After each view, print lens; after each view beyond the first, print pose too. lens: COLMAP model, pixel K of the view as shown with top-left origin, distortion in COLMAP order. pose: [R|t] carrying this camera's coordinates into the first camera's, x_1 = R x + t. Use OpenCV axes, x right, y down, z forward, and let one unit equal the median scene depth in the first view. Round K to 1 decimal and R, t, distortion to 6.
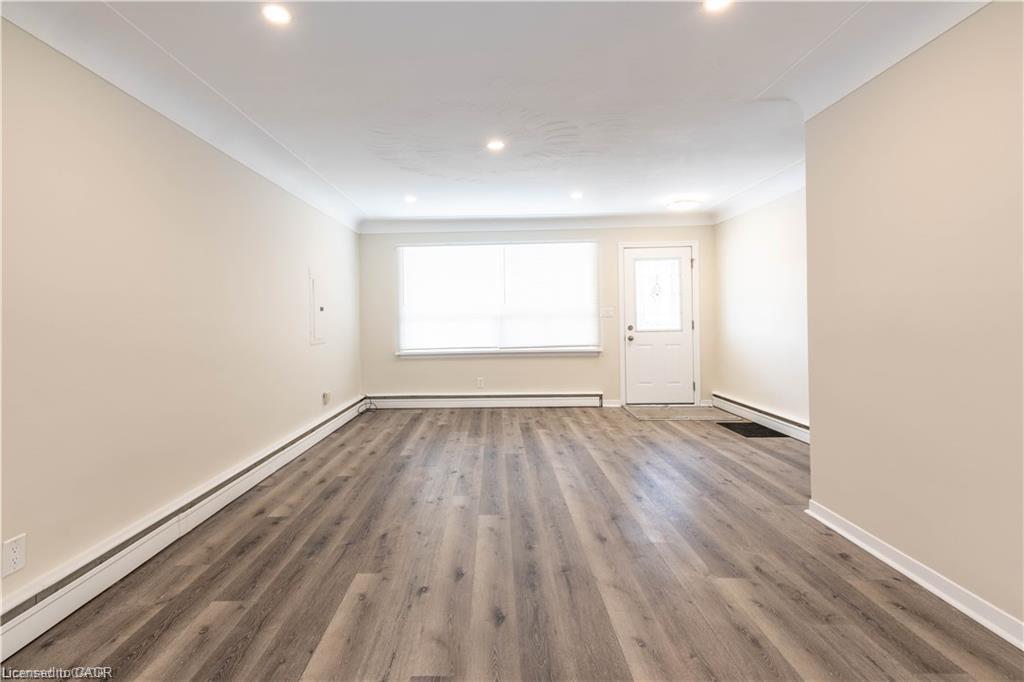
lens RADIAL K [[478.7, 0, 478.0], [0, 478.7, 318.7], [0, 0, 1]] dist [0.023147, -0.003305]
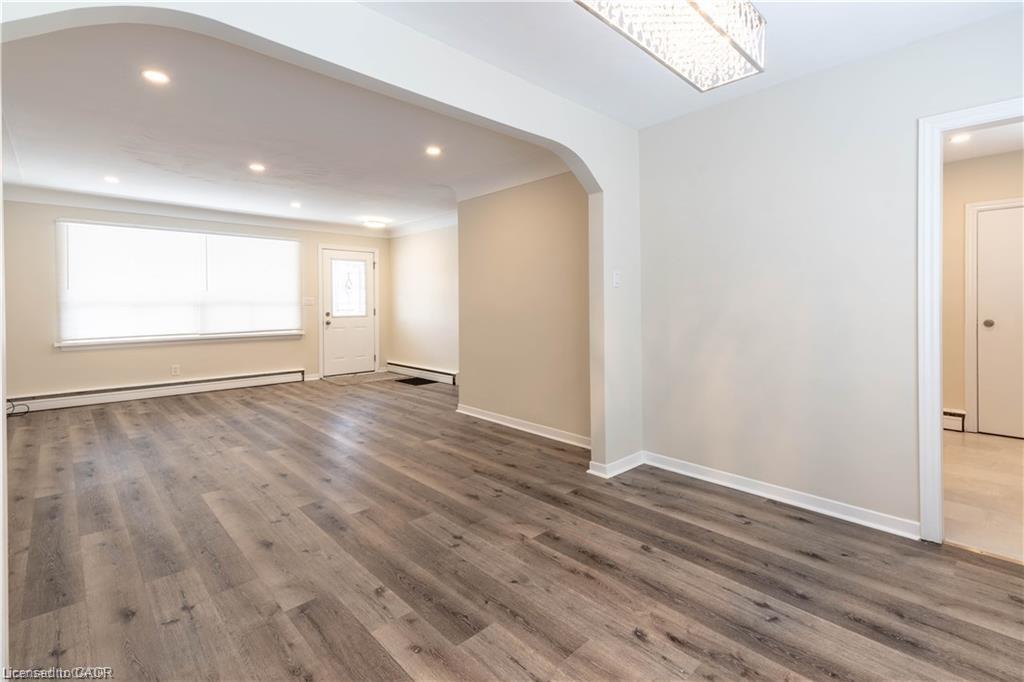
lens RADIAL K [[478.7, 0, 514.3], [0, 478.7, 332.8], [0, 0, 1]] dist [0.023147, -0.003305]
pose [[0.706887, -0.030738, 0.706658, -0.243517], [-0.007336, 0.998683, 0.050780, 0.000527], [-0.707288, -0.041080, 0.705731, -0.236436]]
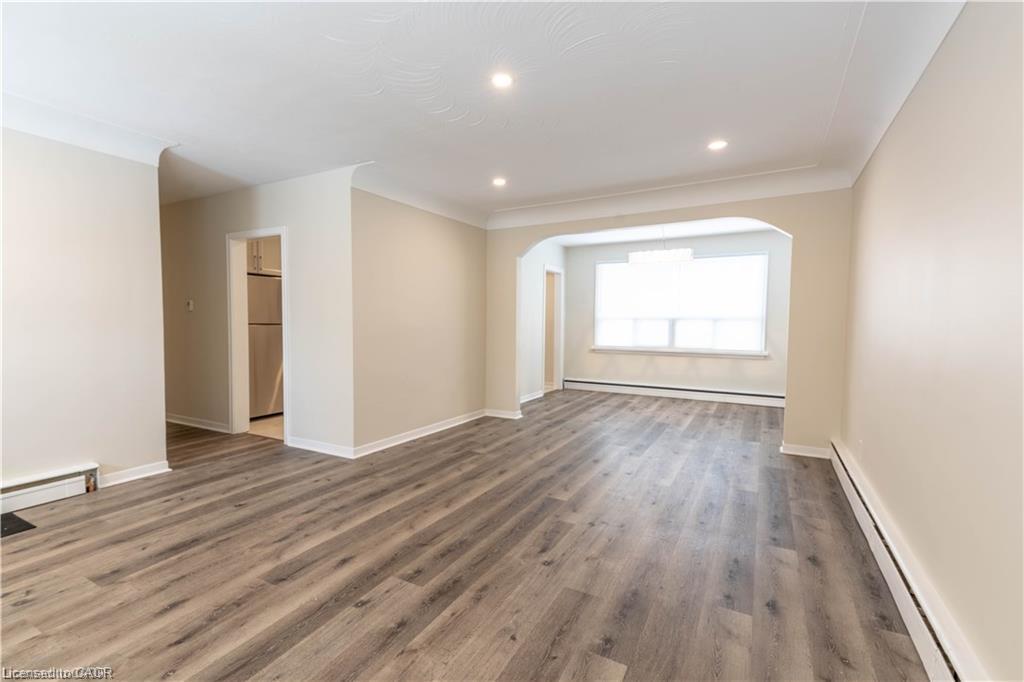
lens RADIAL K [[478.7, 0, 514.4], [0, 478.7, 342.3], [0, 0, 1]] dist [0.023147, -0.003305]
pose [[-0.901736, -0.007558, 0.432220, -0.196924], [0.010534, 0.999166, 0.039450, -0.000093], [-0.432158, 0.040127, -0.900905, 1.094845]]
